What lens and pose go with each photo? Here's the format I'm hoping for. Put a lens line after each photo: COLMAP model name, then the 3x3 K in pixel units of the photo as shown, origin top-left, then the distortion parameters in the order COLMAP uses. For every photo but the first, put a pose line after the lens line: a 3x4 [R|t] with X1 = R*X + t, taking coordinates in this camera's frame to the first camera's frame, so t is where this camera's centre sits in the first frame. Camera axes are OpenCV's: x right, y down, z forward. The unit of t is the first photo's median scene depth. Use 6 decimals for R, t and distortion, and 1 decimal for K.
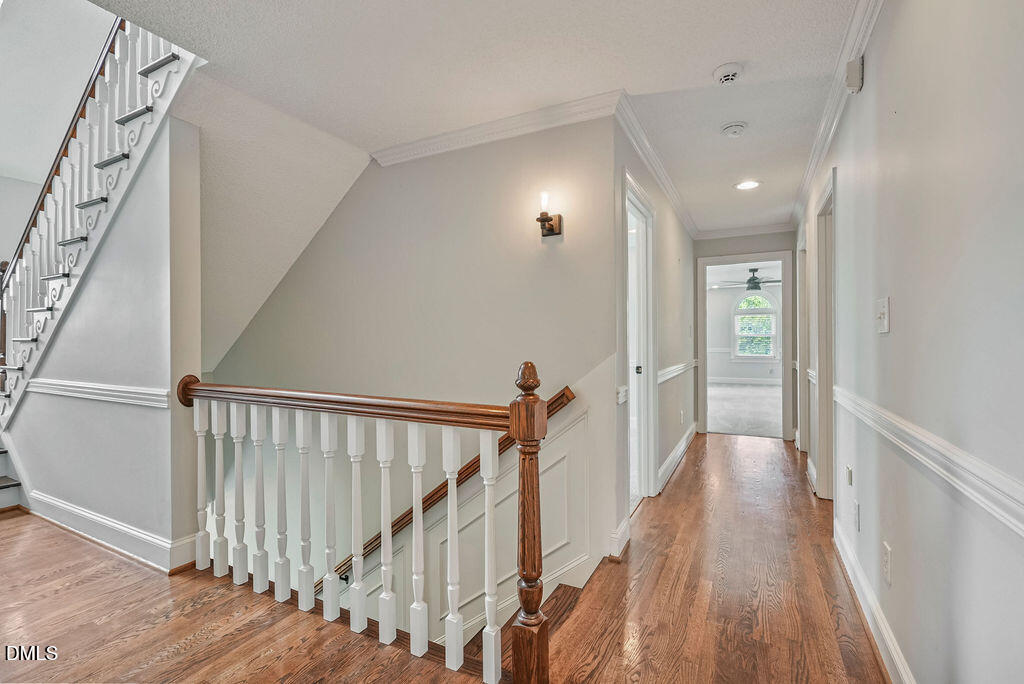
lens RADIAL K [[462.2, 0, 512.4], [0, 462.2, 337.8], [0, 0, 1]] dist [-0.005286, 0.000234]
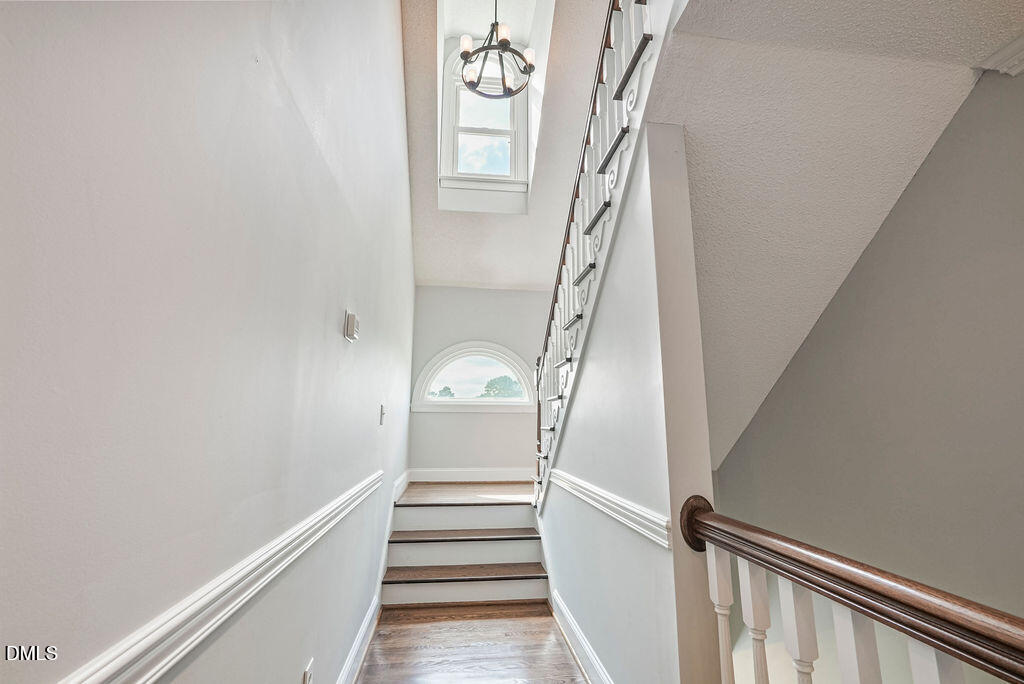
lens RADIAL K [[462.2, 0, 511.1], [0, 462.2, 337.0], [0, 0, 1]] dist [-0.005286, 0.000234]
pose [[0.568217, -0.147169, -0.809612, -0.284914], [-0.001406, 0.983702, -0.179801, -0.013181], [0.822878, 0.103304, 0.558749, 0.394944]]
